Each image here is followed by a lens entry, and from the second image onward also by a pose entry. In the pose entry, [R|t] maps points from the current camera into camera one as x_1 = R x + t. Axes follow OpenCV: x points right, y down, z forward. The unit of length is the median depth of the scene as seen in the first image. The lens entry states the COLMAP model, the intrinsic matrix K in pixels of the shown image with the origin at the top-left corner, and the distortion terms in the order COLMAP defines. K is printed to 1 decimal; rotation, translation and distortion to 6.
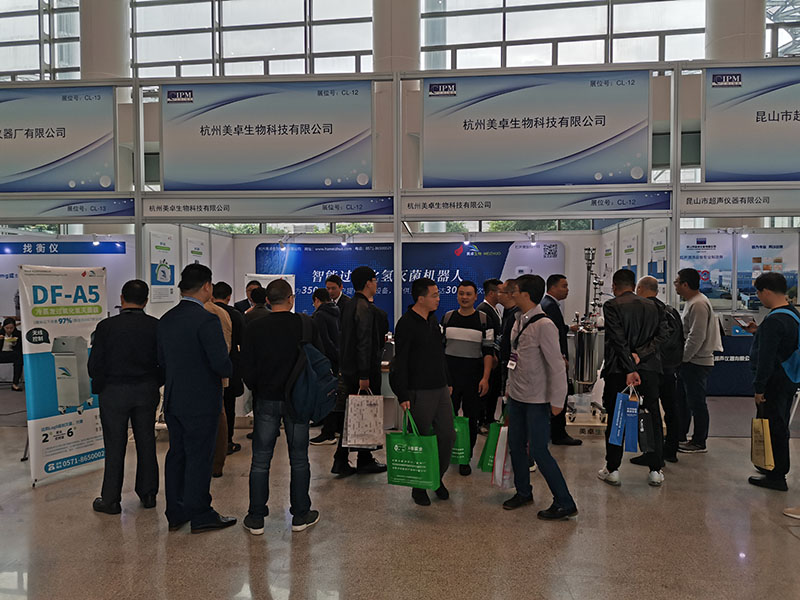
lens RADIAL K [[603.5, 0, 400.0], [0, 603.5, 300.0], [0, 0, 1]] dist [0.060421, -0.051474]
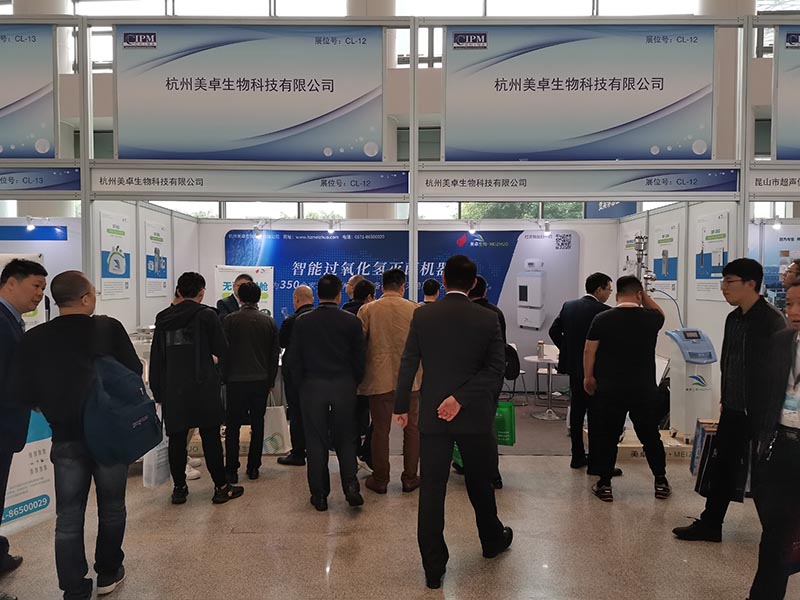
lens RADIAL K [[602.9, 0, 400.0], [0, 602.9, 300.0], [0, 0, 1]] dist [0.067499, -0.085323]
pose [[0.996856, 0.001507, 0.079220, -0.082434], [-0.002249, 0.999954, 0.009271, -0.003799], [-0.079202, -0.009420, 0.996814, 0.172662]]
